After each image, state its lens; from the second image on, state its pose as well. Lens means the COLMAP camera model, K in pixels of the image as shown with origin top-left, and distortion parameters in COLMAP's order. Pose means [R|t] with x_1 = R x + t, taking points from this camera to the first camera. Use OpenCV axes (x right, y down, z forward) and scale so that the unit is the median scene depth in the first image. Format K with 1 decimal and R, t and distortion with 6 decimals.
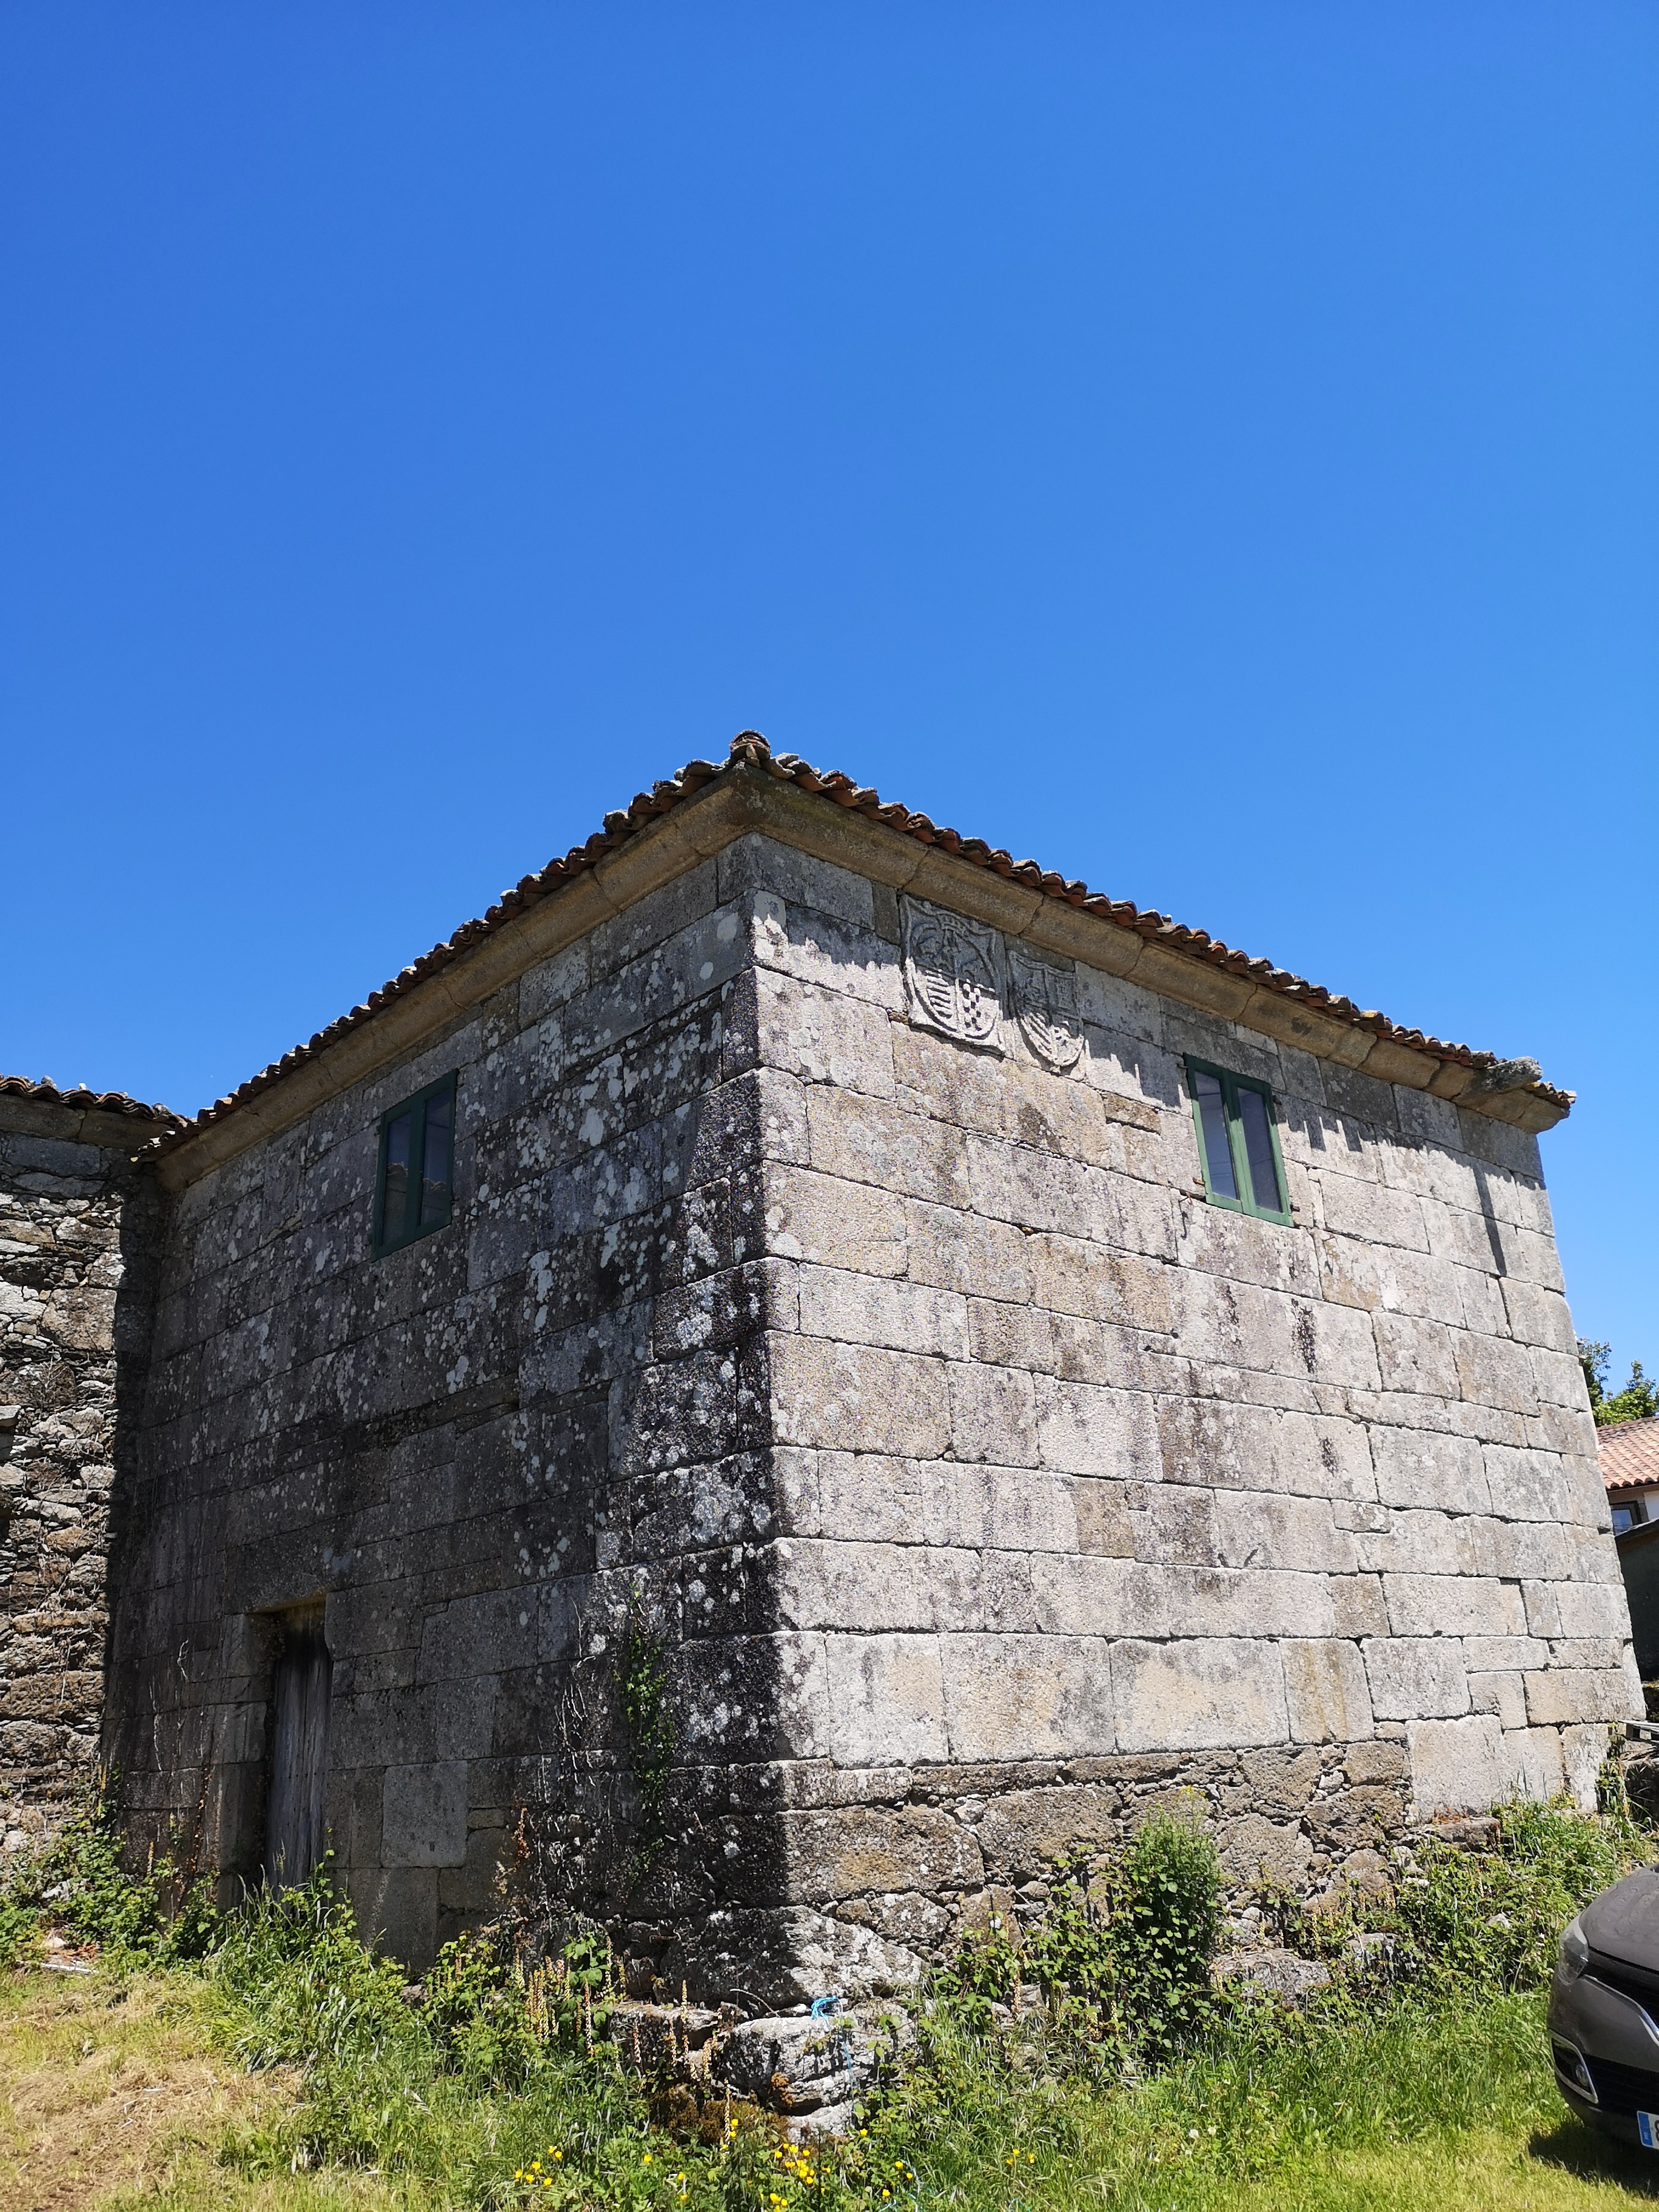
lens RADIAL K [[1682.7, 0, 829.5], [0, 1682.7, 1106.0], [0, 0, 1]] dist [0.071603, -0.076967]
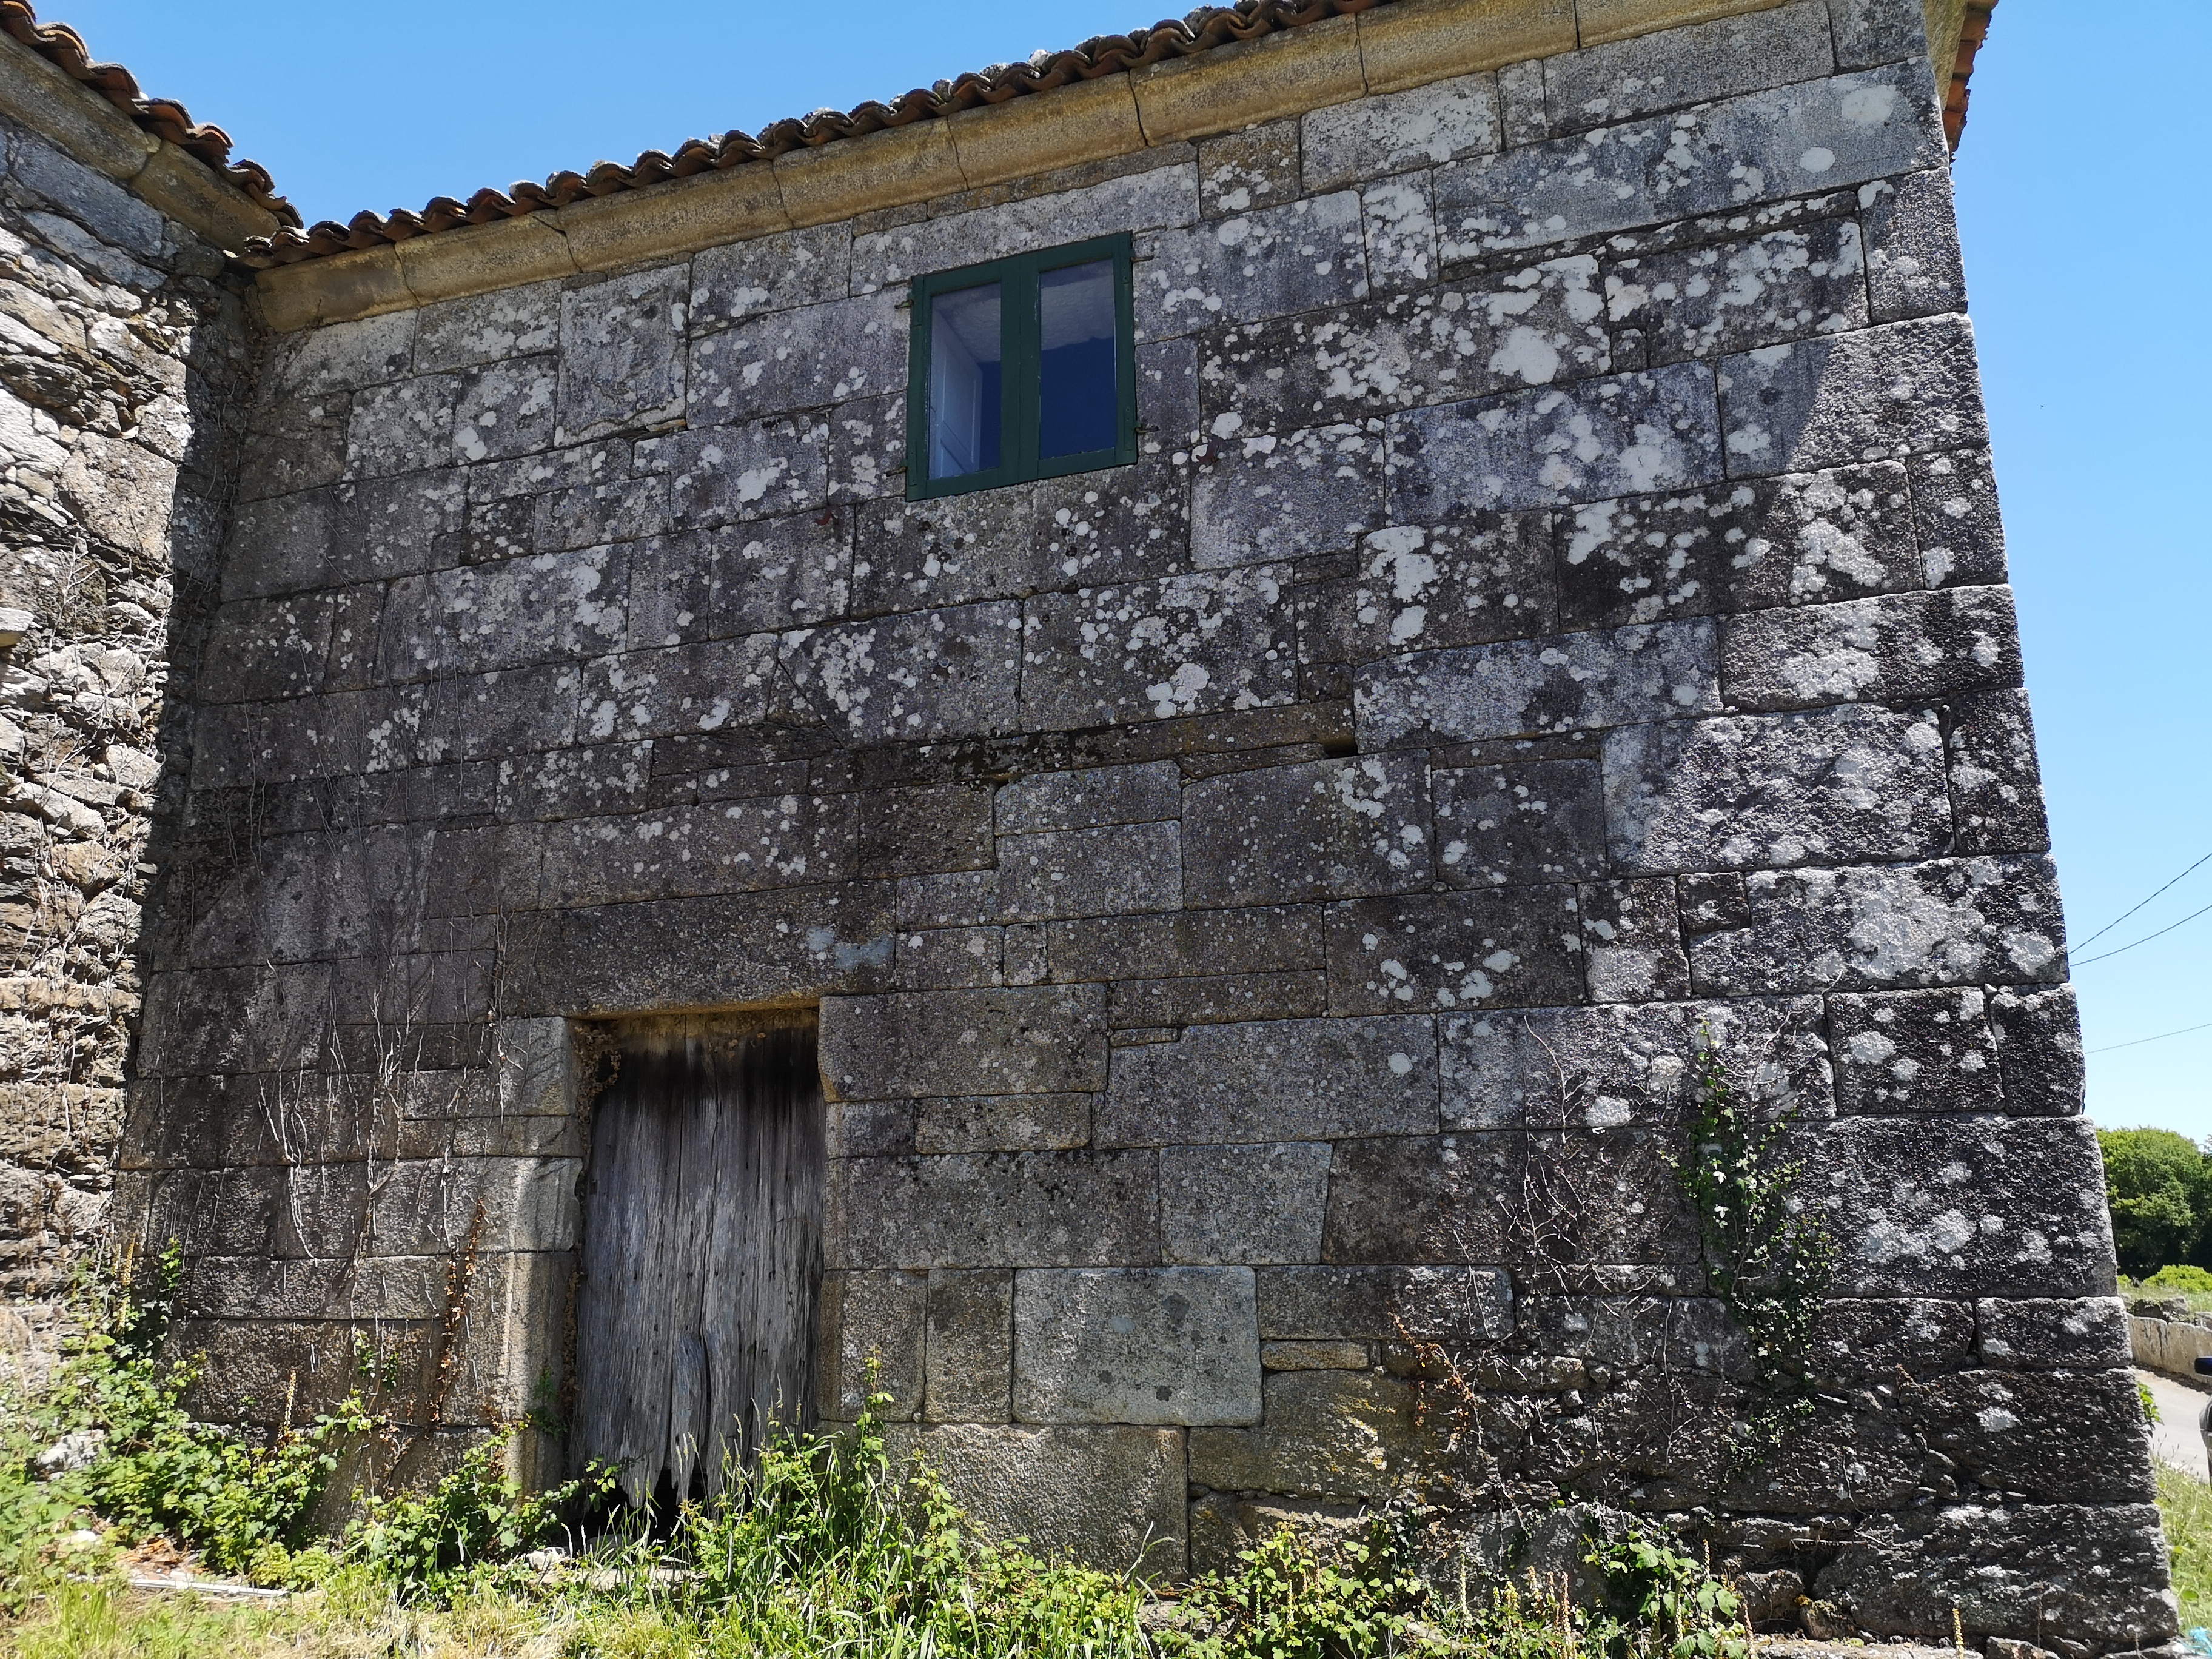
lens RADIAL K [[1682.7, 0, 1106.0], [0, 1682.7, 829.5], [0, 0, 1]] dist [0.071603, -0.076967]
pose [[0.873135, 0.163754, 0.459151, -0.556588], [-0.207971, 0.977003, 0.047040, 0.195693], [-0.440889, -0.136563, 0.887112, 0.459077]]
